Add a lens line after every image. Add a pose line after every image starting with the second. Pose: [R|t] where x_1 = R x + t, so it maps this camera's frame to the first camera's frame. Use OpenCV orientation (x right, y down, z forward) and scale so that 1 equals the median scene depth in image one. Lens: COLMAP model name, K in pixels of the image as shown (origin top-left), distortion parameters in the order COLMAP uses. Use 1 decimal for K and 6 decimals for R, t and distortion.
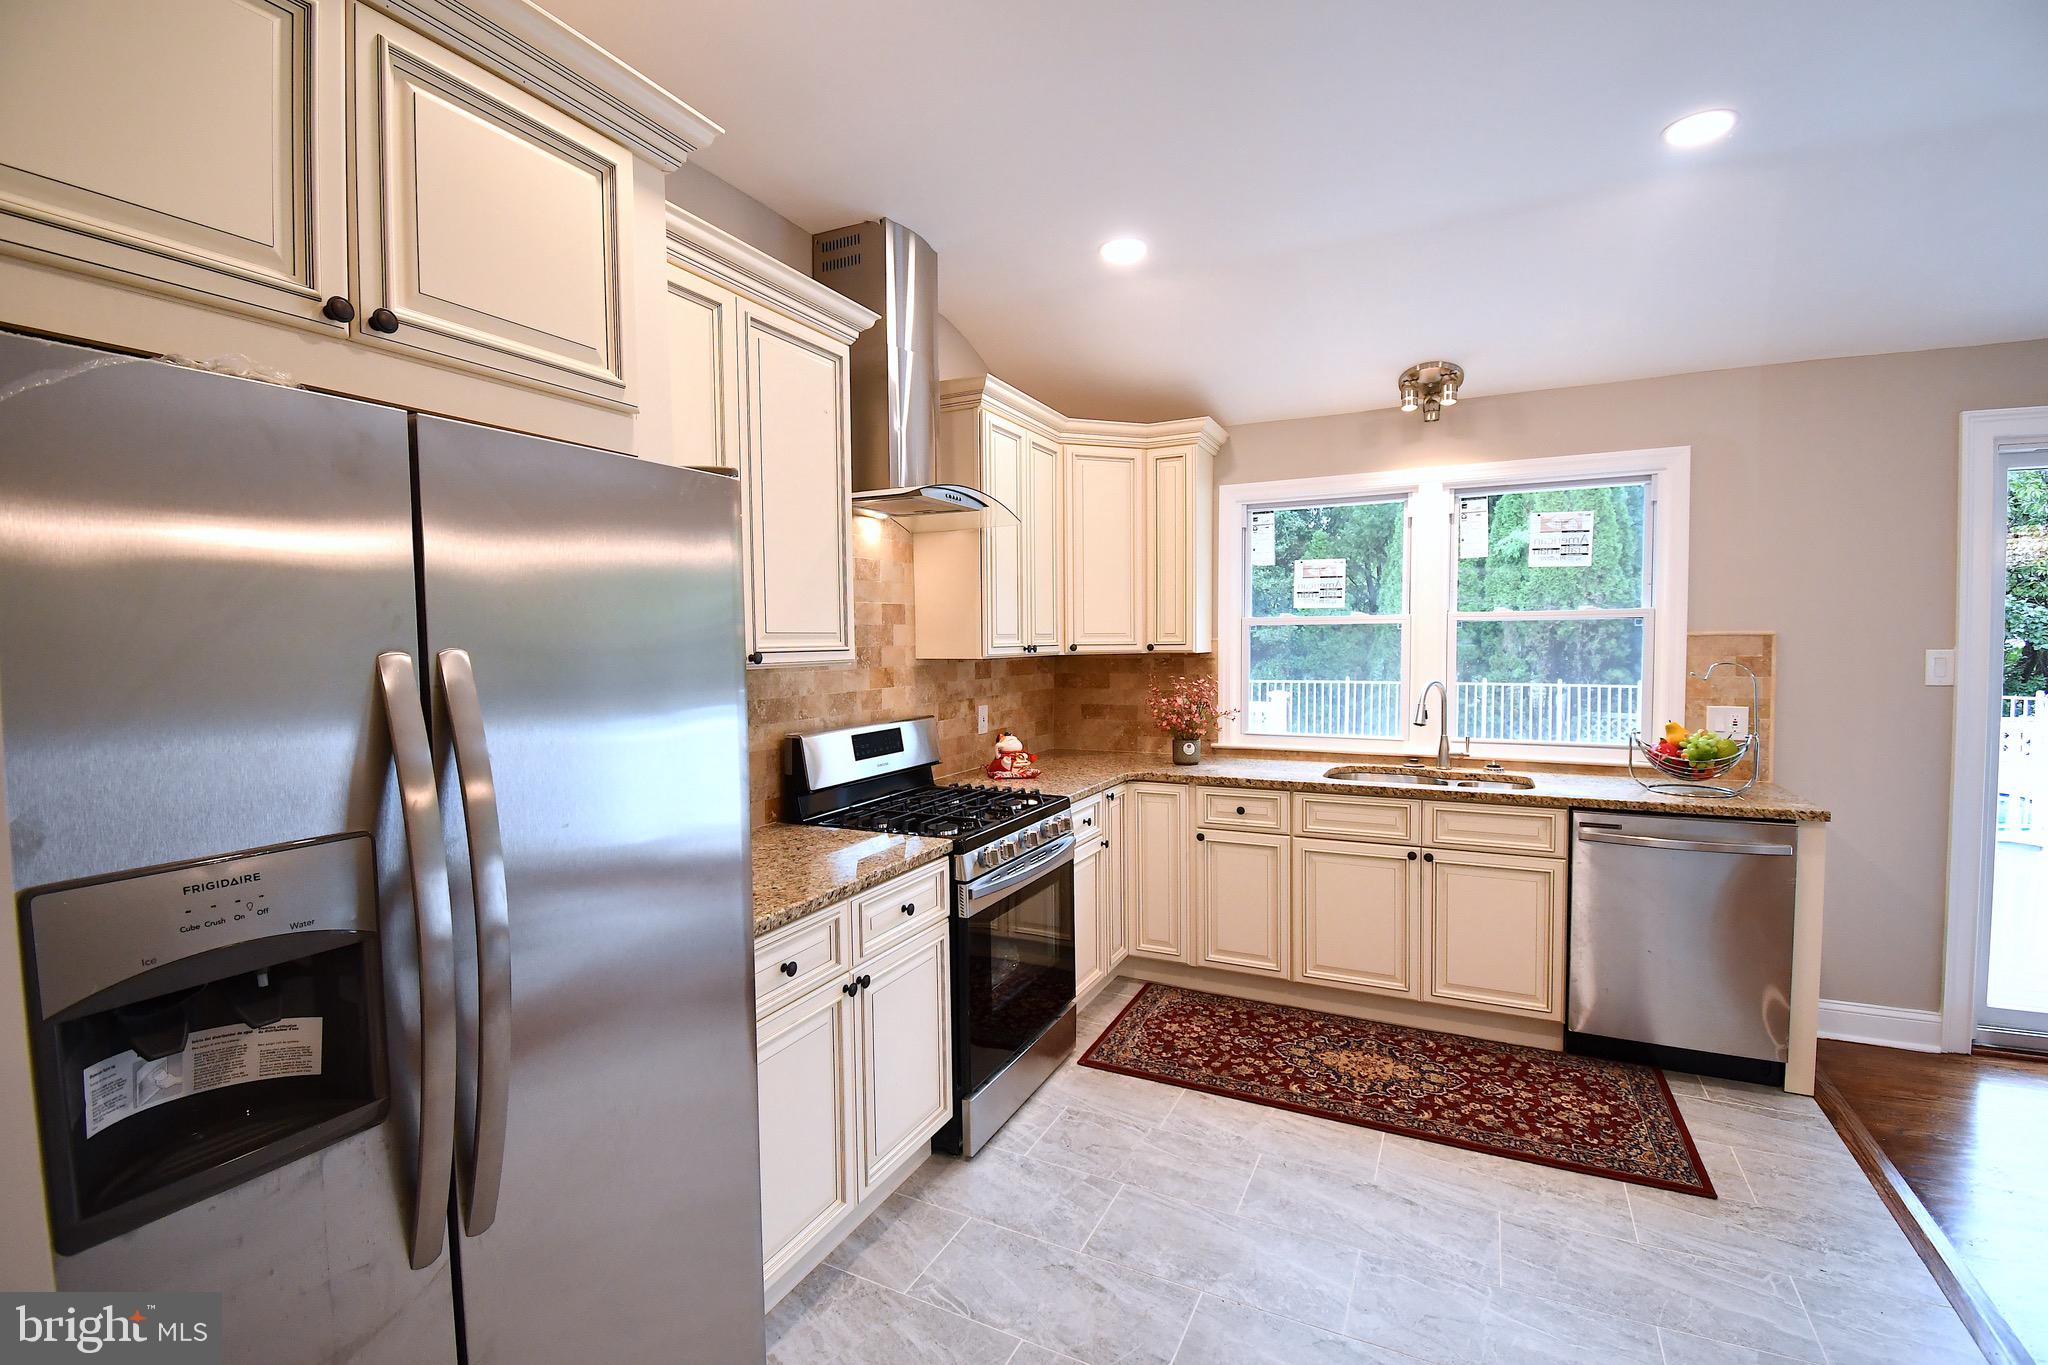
lens RADIAL K [[901.2, 0, 1021.2], [0, 901.2, 684.3], [0, 0, 1]] dist [0.019422, -0.025919]
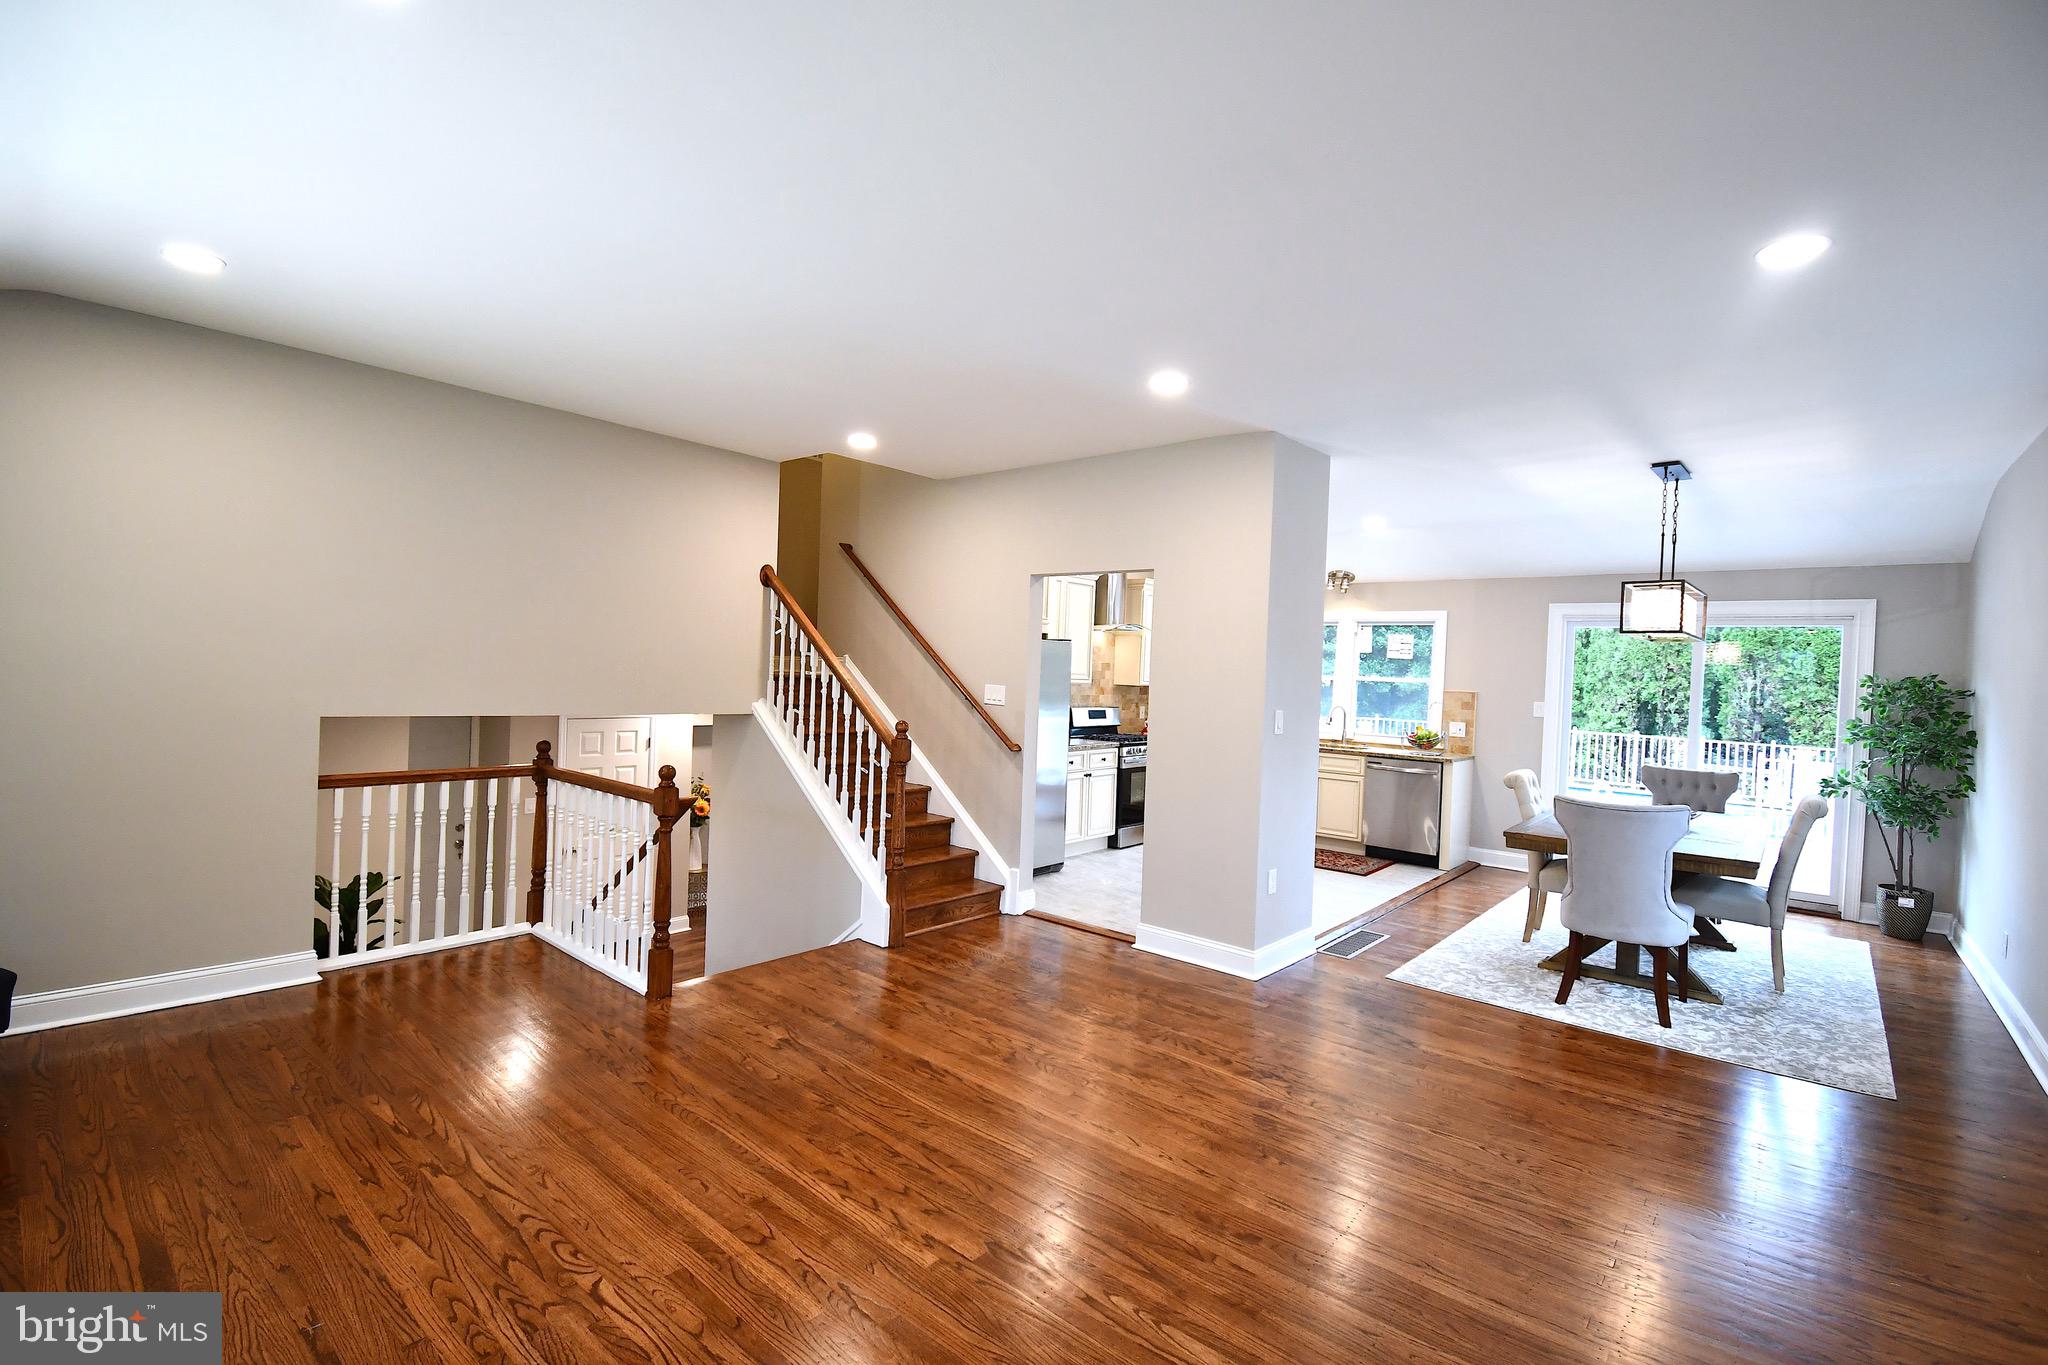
lens RADIAL K [[901.2, 0, 1023.1], [0, 901.2, 682.6], [0, 0, 1]] dist [0.019422, -0.025919]
pose [[0.969825, 0.050821, -0.238447, 0.236204], [-0.059886, 0.997726, -0.030922, 0.059746], [0.236334, 0.044269, 0.970663, -1.495991]]
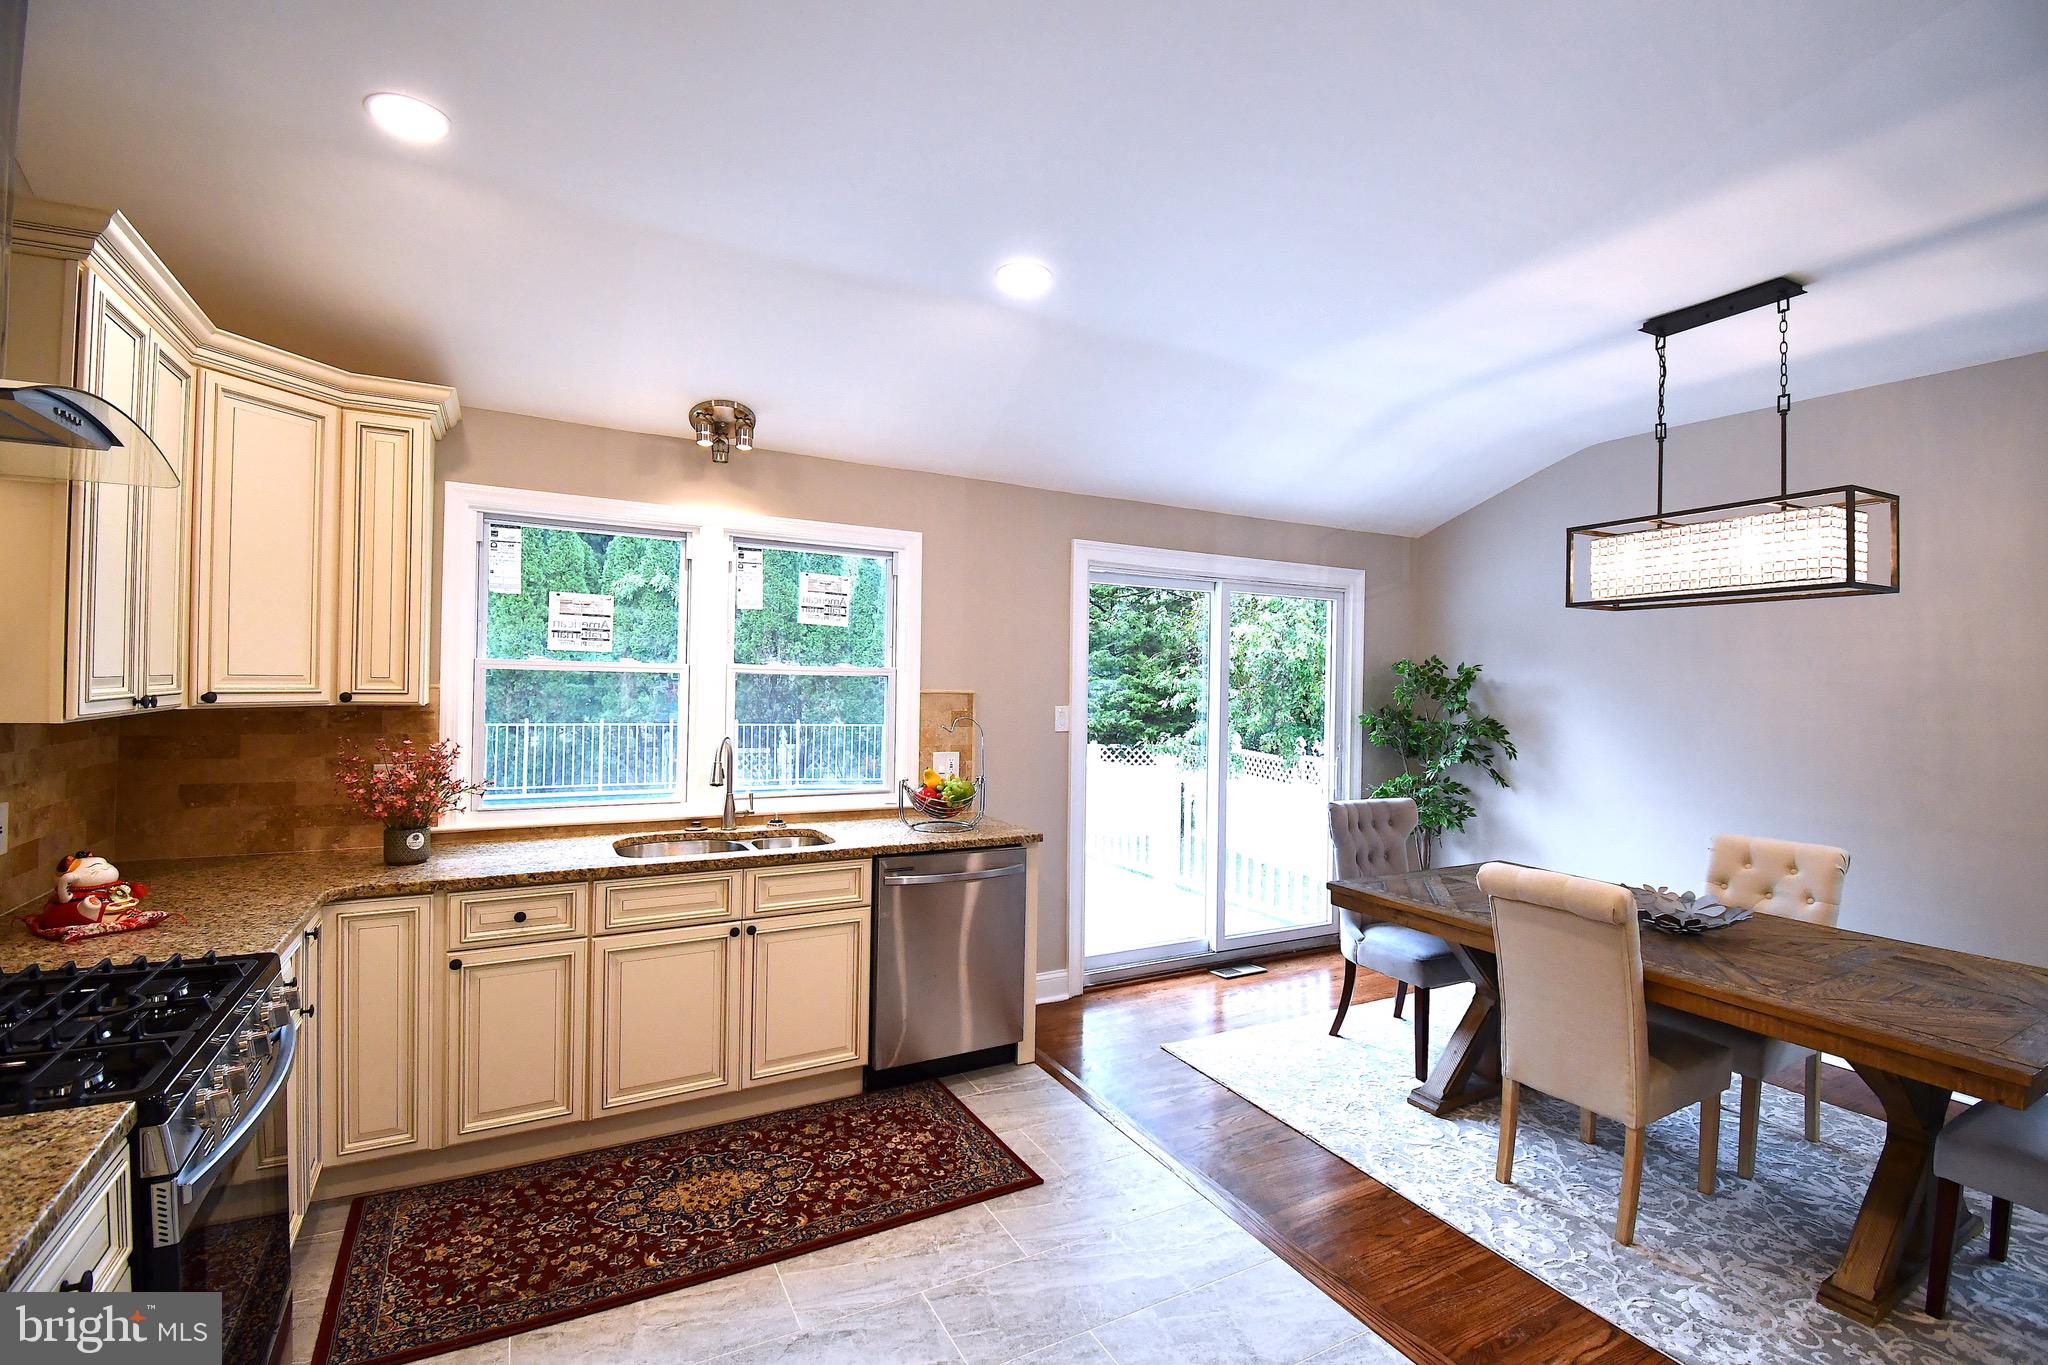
lens RADIAL K [[901.2, 0, 1024.6], [0, 901.2, 682.4], [0, 0, 1]] dist [0.019422, -0.025919]
pose [[0.565116, 0.020033, 0.824768, -0.150246], [0.013353, 0.999352, -0.033422, -0.026175], [-0.824904, 0.029901, 0.564482, 0.223458]]
